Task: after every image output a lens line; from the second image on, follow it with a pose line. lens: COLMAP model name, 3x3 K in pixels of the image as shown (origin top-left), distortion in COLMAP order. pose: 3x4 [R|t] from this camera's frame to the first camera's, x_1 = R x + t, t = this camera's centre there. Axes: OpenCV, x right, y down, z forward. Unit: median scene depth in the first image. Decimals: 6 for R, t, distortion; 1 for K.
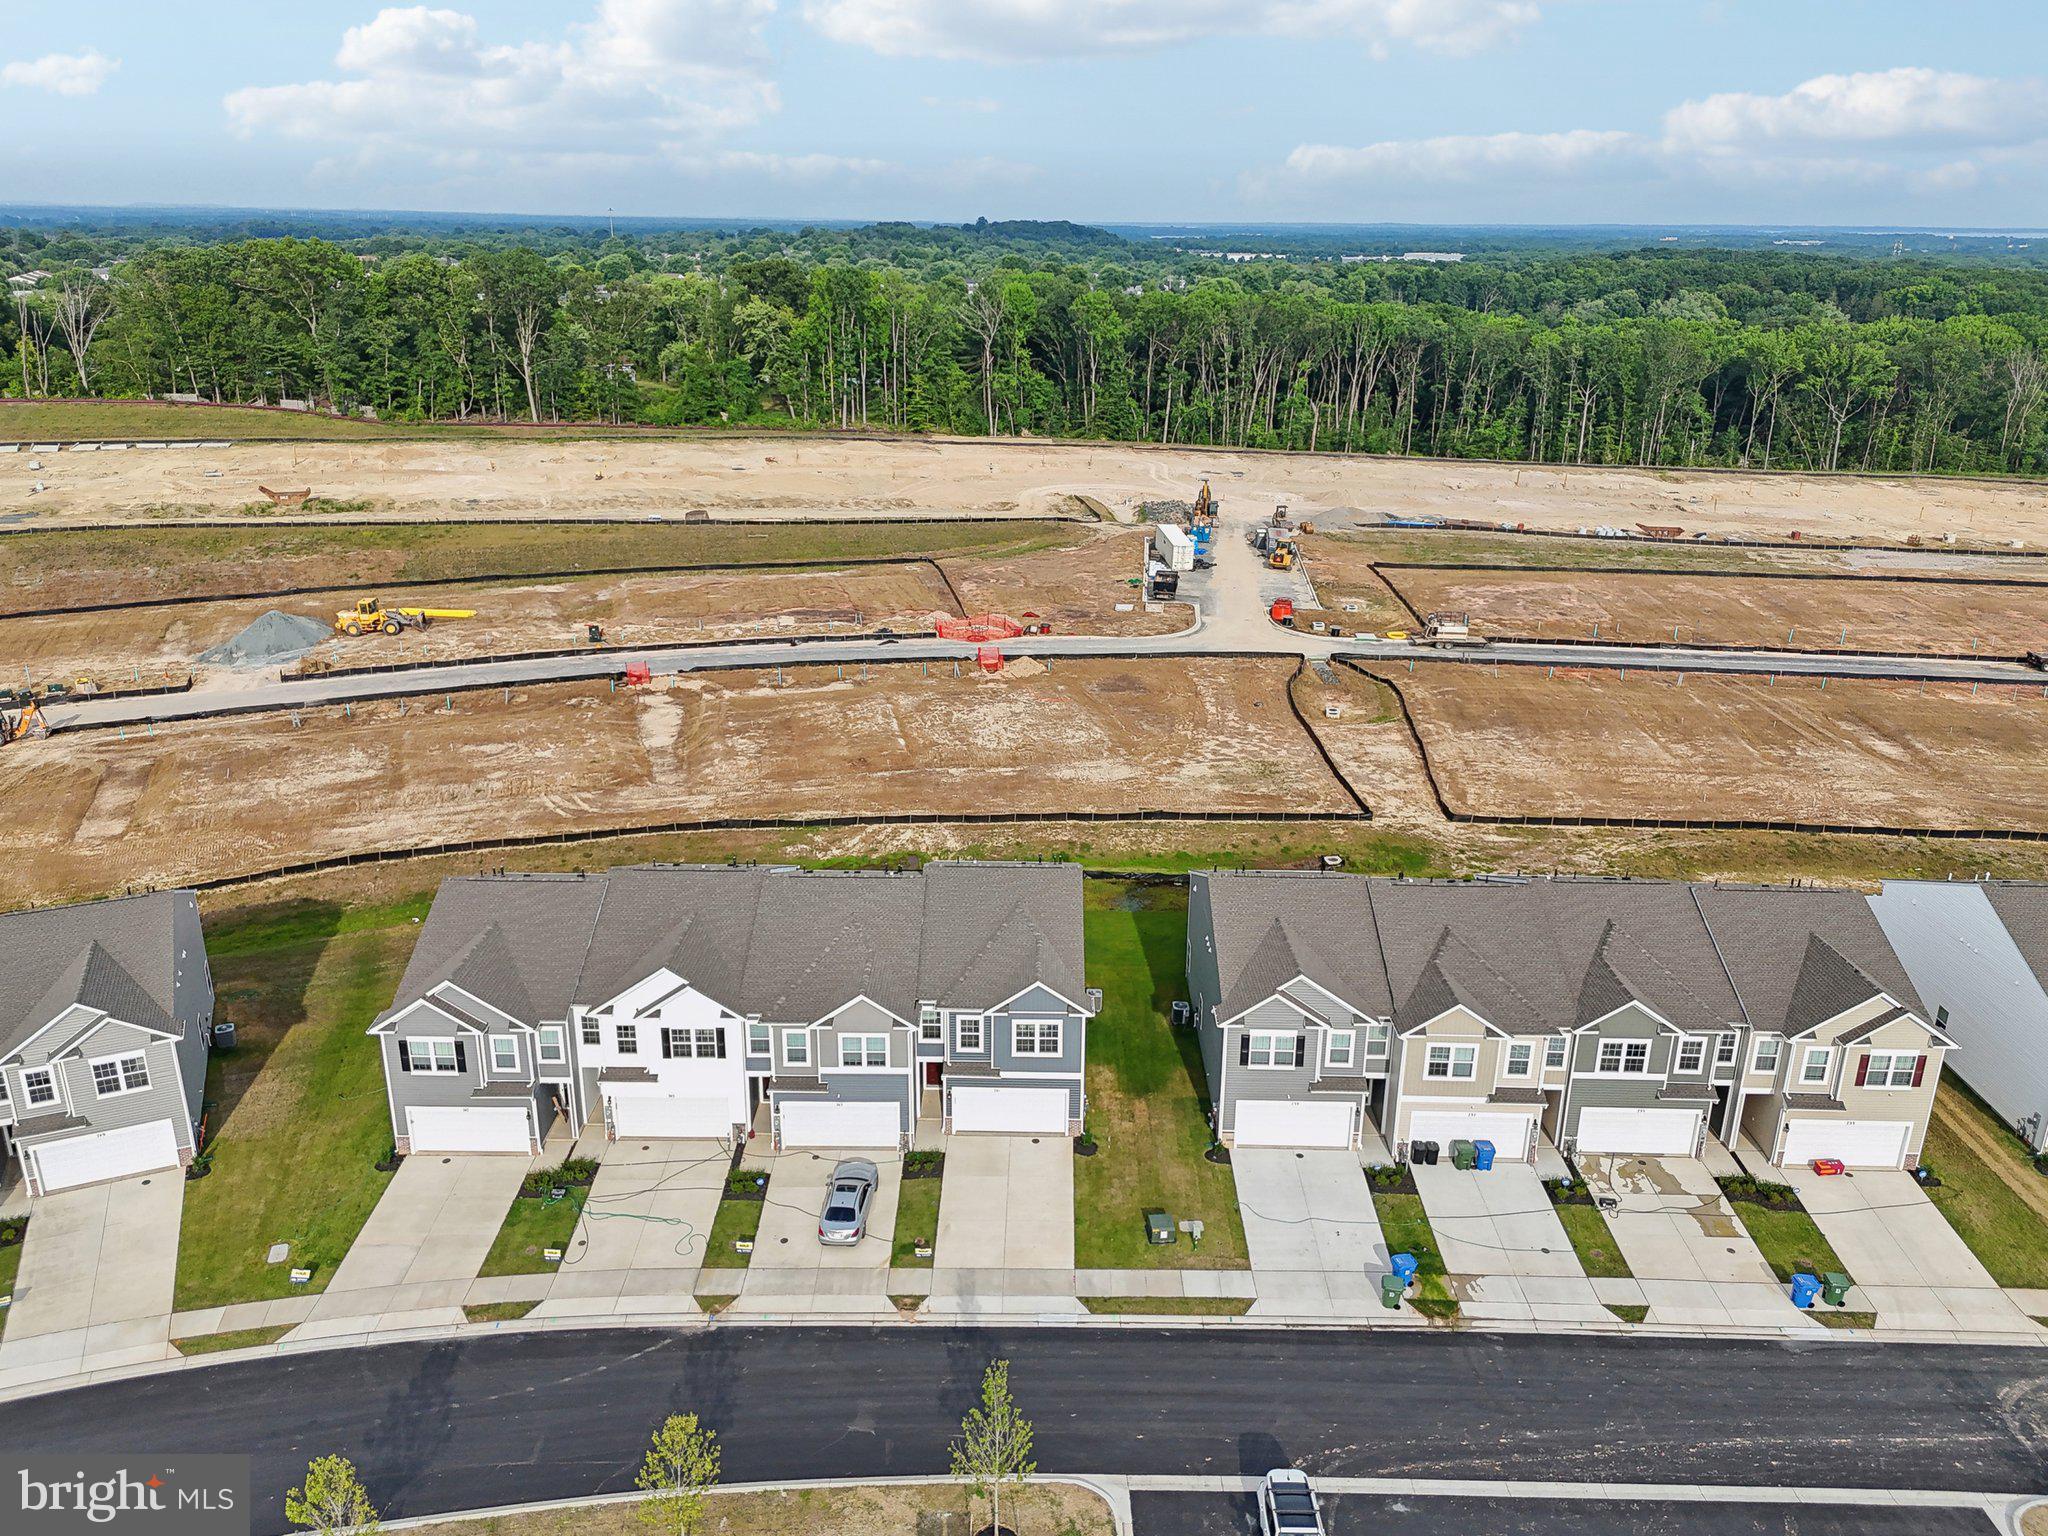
lens RADIAL K [[1520.6, 0, 1026.1], [0, 1520.6, 765.5], [0, 0, 1]] dist [0.084084, -0.089108]
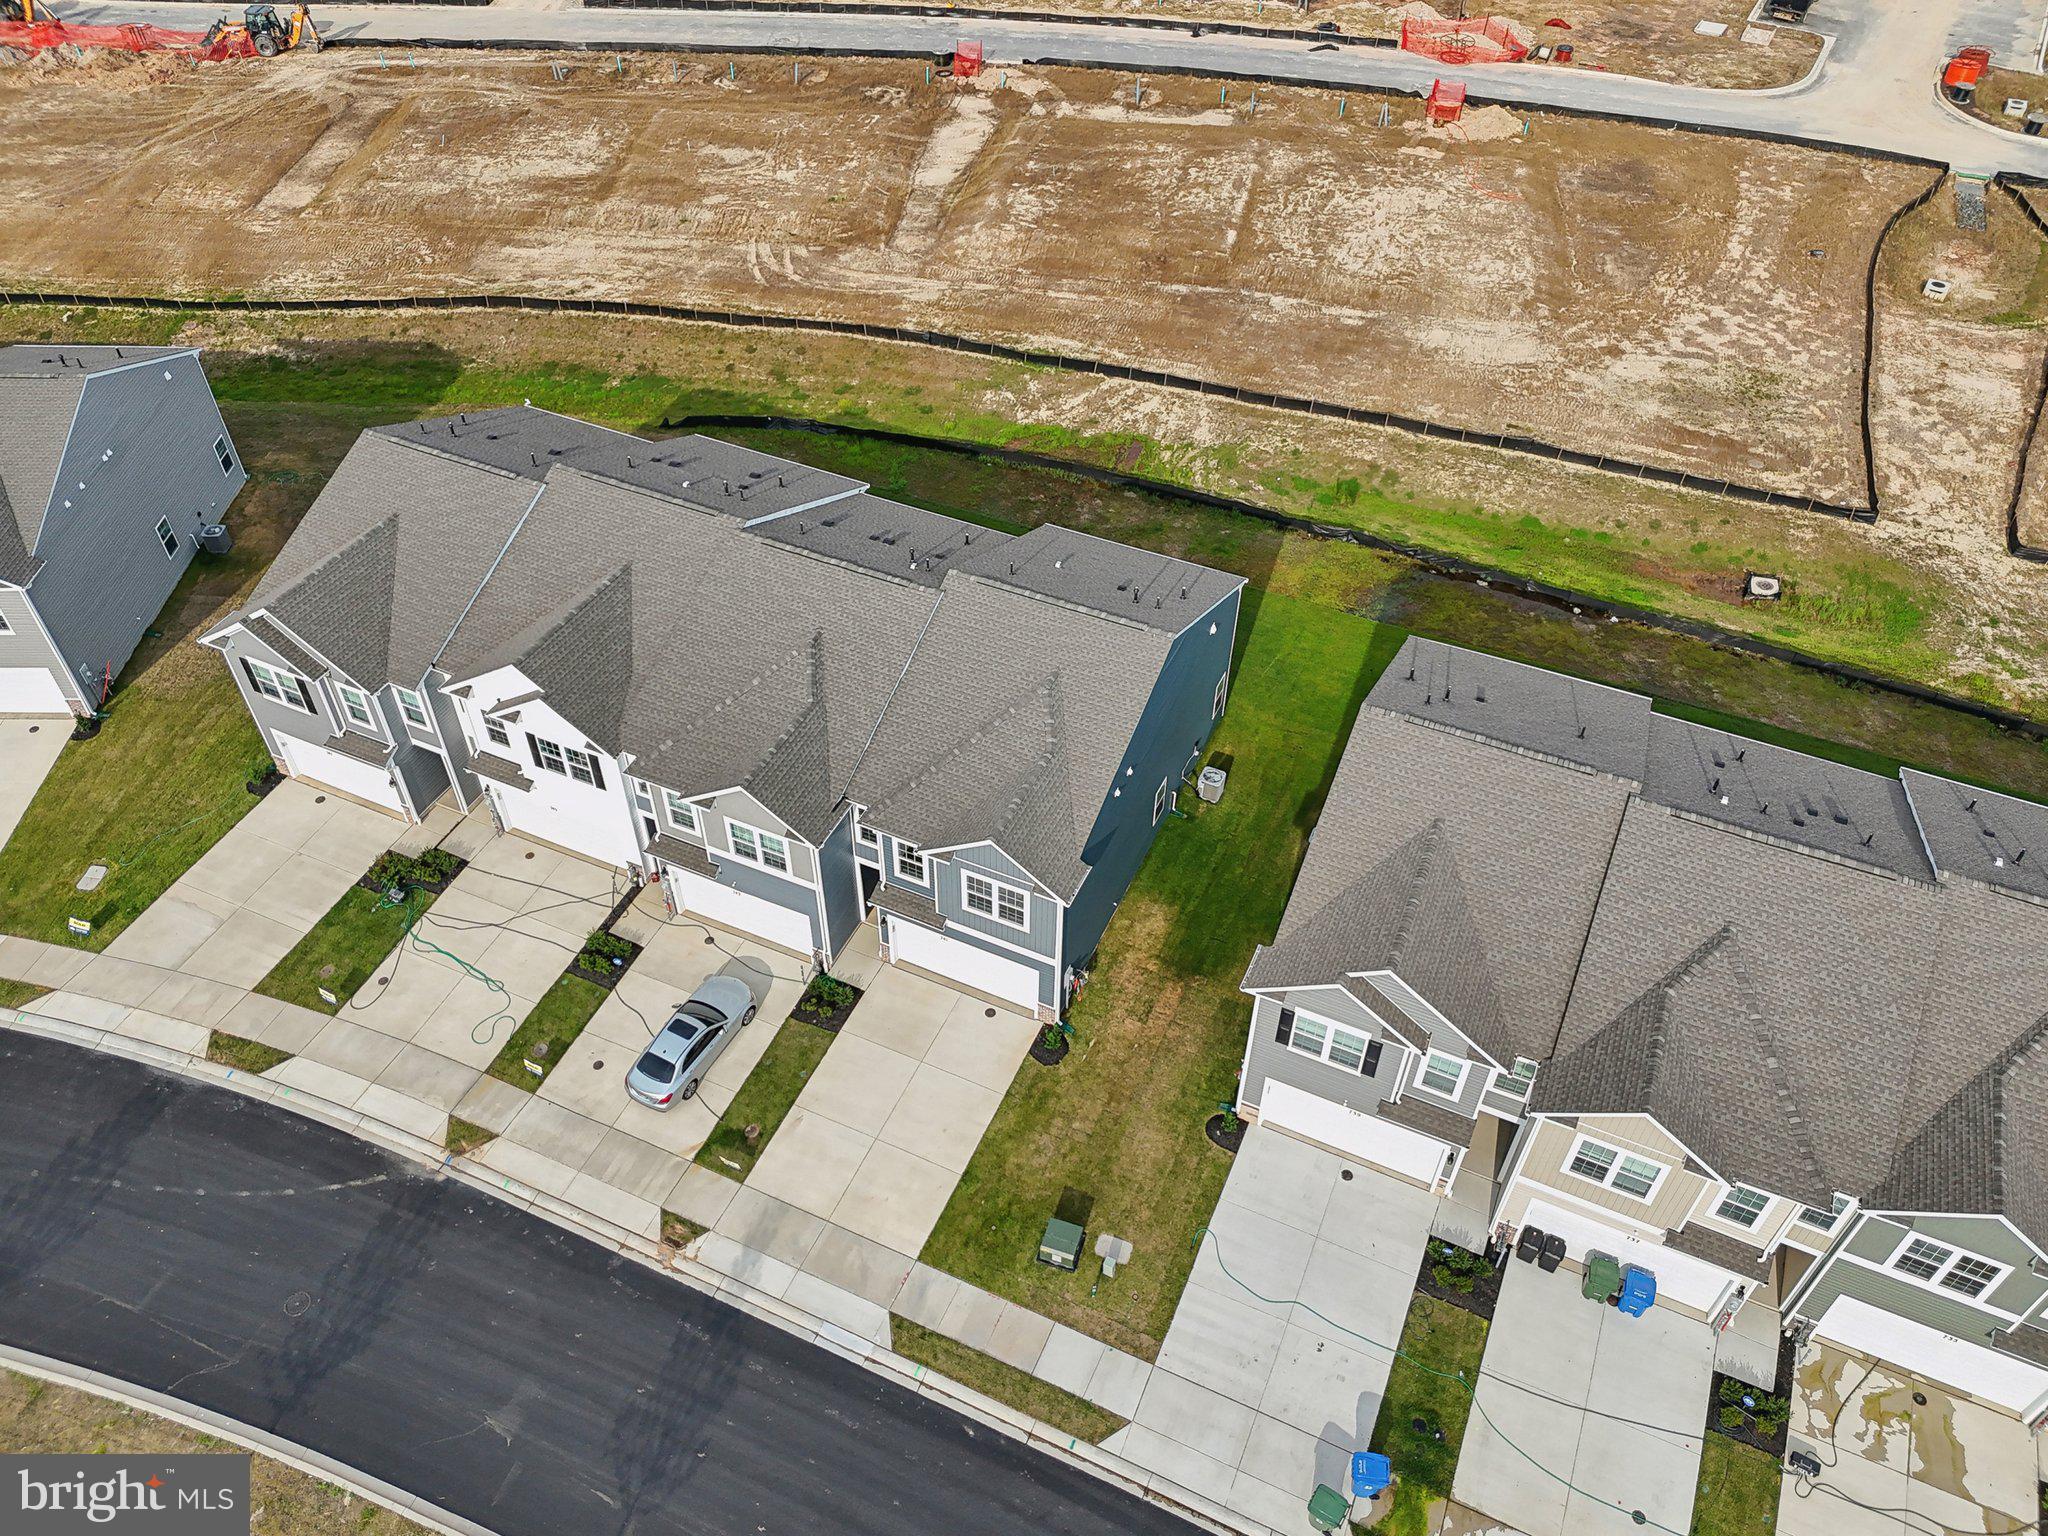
lens RADIAL K [[1520.6, 0, 1023.5], [0, 1520.6, 763.4], [0, 0, 1]] dist [0.084084, -0.089108]
pose [[0.912333, 0.283381, -0.295539, 0.193988], [-0.138002, 0.892385, 0.429657, -0.158416], [0.385491, -0.351205, 0.853259, 0.450345]]
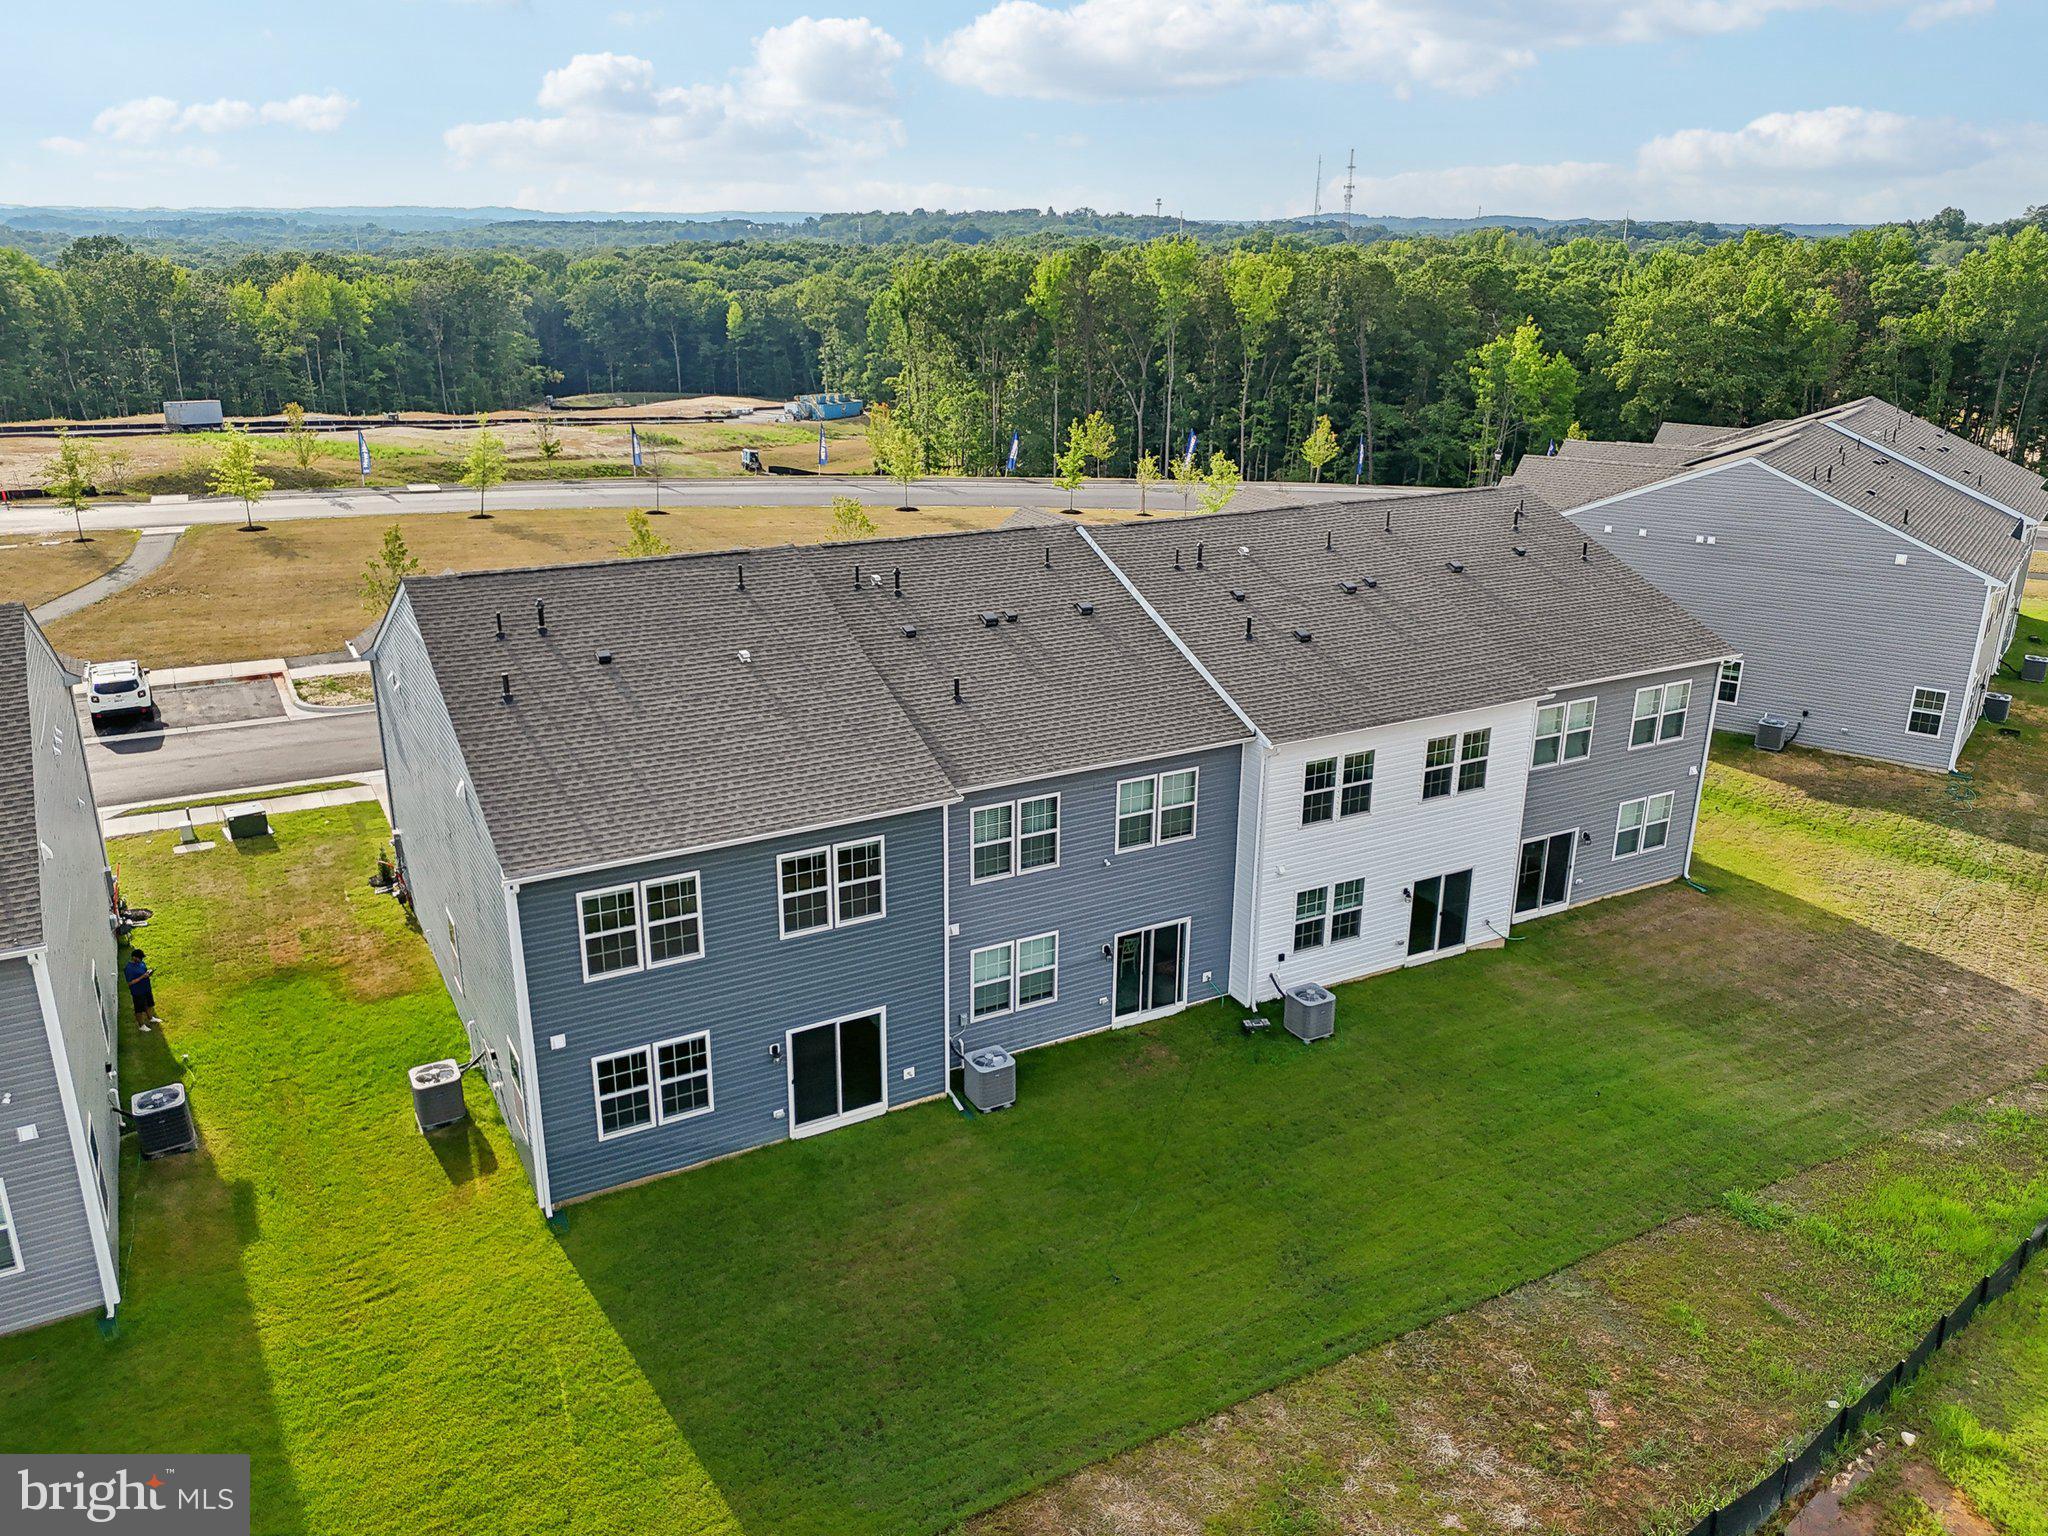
lens RADIAL K [[1520.6, 0, 1021.0], [0, 1520.6, 764.9], [0, 0, 1]] dist [0.084084, -0.089108]
pose [[-0.870284, 0.143301, -0.471244, 0.098925], [-0.183638, 0.793361, 0.580393, -0.163328], [0.457037, 0.591645, -0.664134, 1.460975]]
